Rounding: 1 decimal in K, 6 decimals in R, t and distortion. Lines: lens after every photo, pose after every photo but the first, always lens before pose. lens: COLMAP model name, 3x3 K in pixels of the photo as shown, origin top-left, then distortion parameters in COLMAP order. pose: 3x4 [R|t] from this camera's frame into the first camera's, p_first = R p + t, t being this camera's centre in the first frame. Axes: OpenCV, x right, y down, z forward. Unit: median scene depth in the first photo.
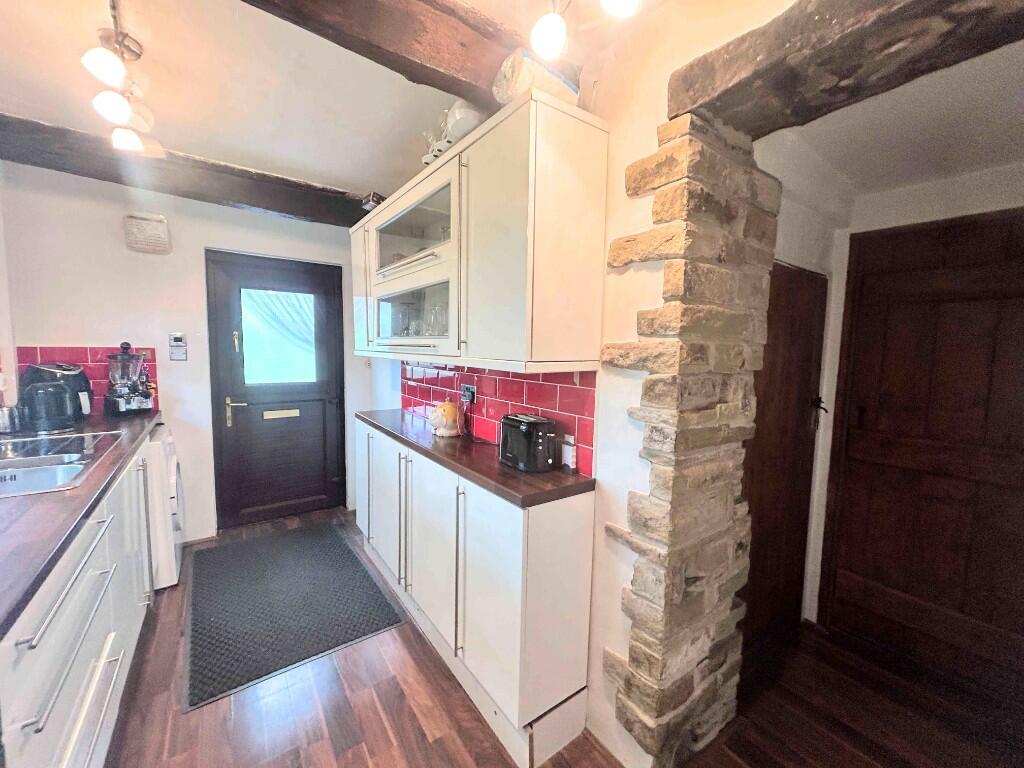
lens RADIAL K [[409.5, 0, 512.0], [0, 409.5, 384.0], [0, 0, 1]] dist [-0.003765, -0.000024]
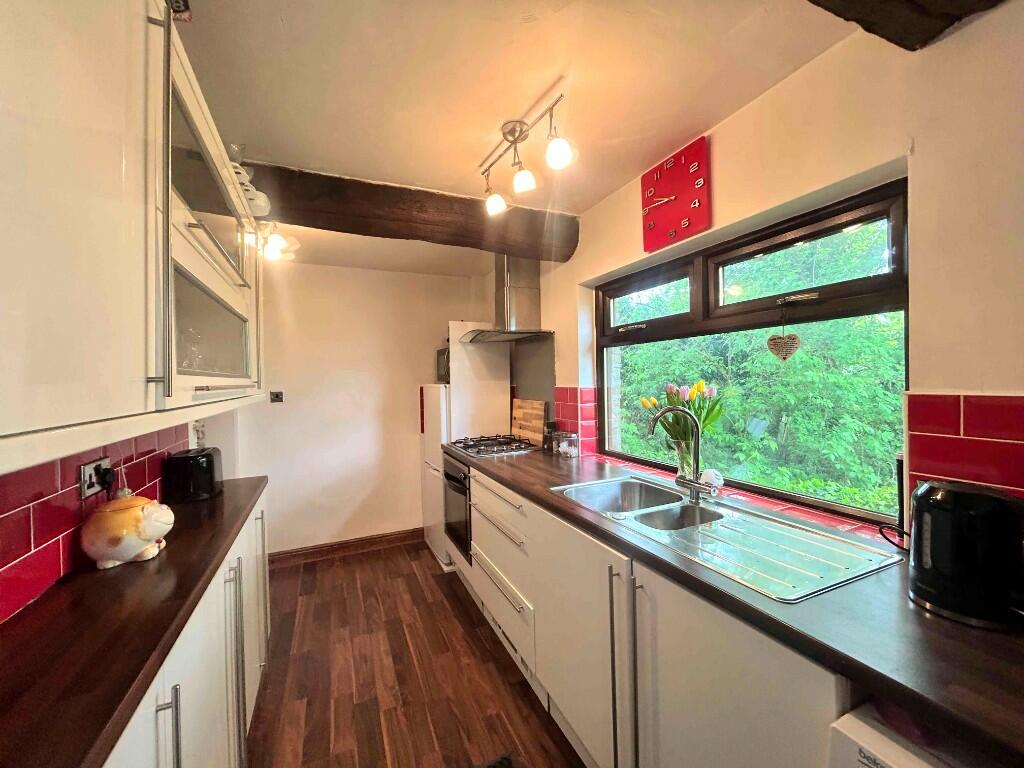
lens RADIAL K [[409.5, 0, 512.0], [0, 409.5, 384.0], [0, 0, 1]] dist [-0.003765, -0.000024]
pose [[-0.980891, -0.001095, 0.194554, -0.758681], [0.020459, 0.993859, 0.108742, -0.153939], [-0.193478, 0.110645, -0.974846, 1.420298]]
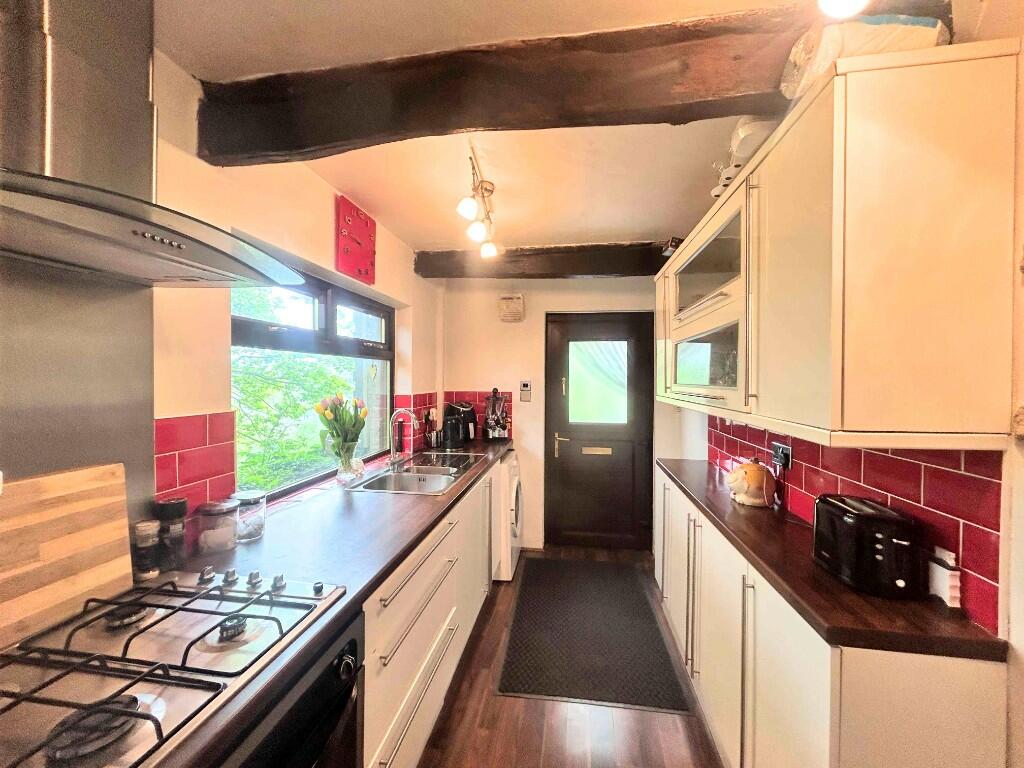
lens RADIAL K [[410.9, 0, 512.0], [0, 410.9, 384.0], [0, 0, 1]] dist [0.004261, 0.000037]
pose [[0.716209, -0.007894, -0.697842, 0.076656], [-0.053448, 0.996379, -0.066126, -0.033153], [0.695837, 0.084658, 0.713193, 0.058293]]
